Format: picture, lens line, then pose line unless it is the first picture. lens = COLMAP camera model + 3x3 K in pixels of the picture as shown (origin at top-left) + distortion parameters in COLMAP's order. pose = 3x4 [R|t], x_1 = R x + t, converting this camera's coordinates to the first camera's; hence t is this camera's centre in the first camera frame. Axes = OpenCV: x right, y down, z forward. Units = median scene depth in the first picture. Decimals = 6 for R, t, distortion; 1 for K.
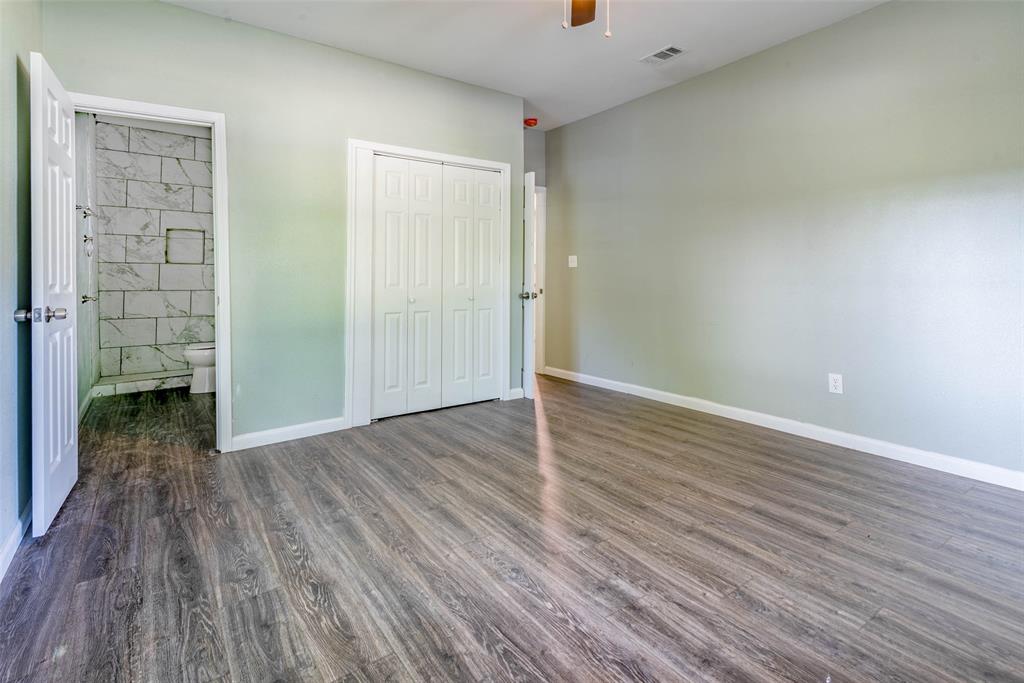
lens RADIAL K [[494.0, 0, 512.6], [0, 494.0, 281.9], [0, 0, 1]] dist [-0.000432, -0.000134]
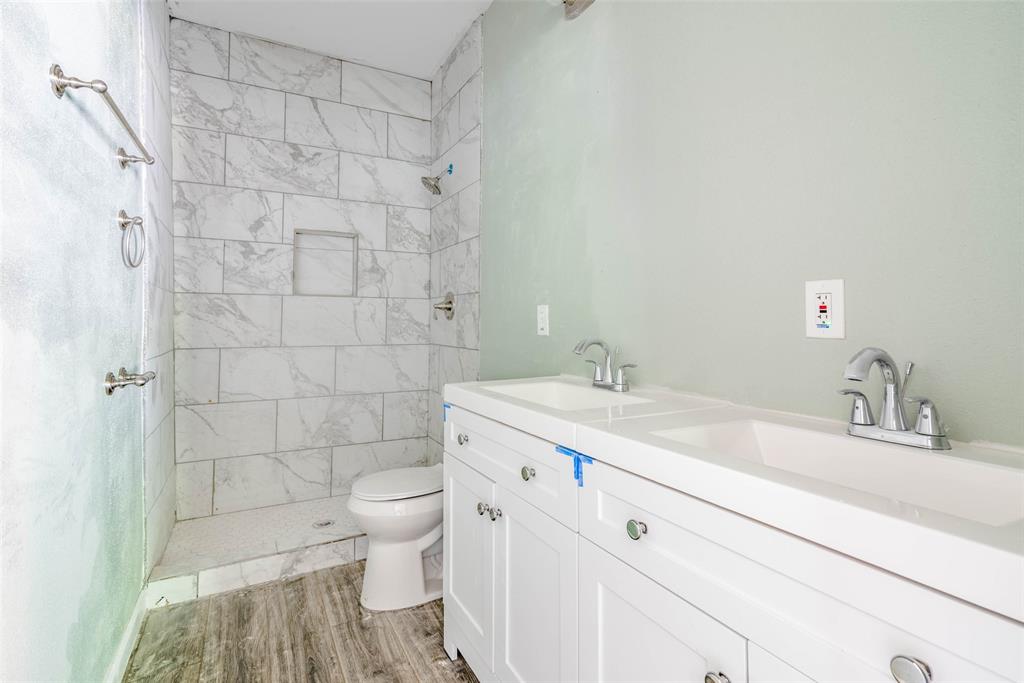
lens RADIAL K [[482.9, 0, 508.2], [0, 482.9, 323.5], [0, 0, 1]] dist [0.004756, 0.000345]
pose [[0.990181, -0.000663, -0.139788, -0.412358], [-0.000042, 0.999987, -0.005037, -0.005052], [0.139789, 0.004993, 0.990169, 0.534279]]
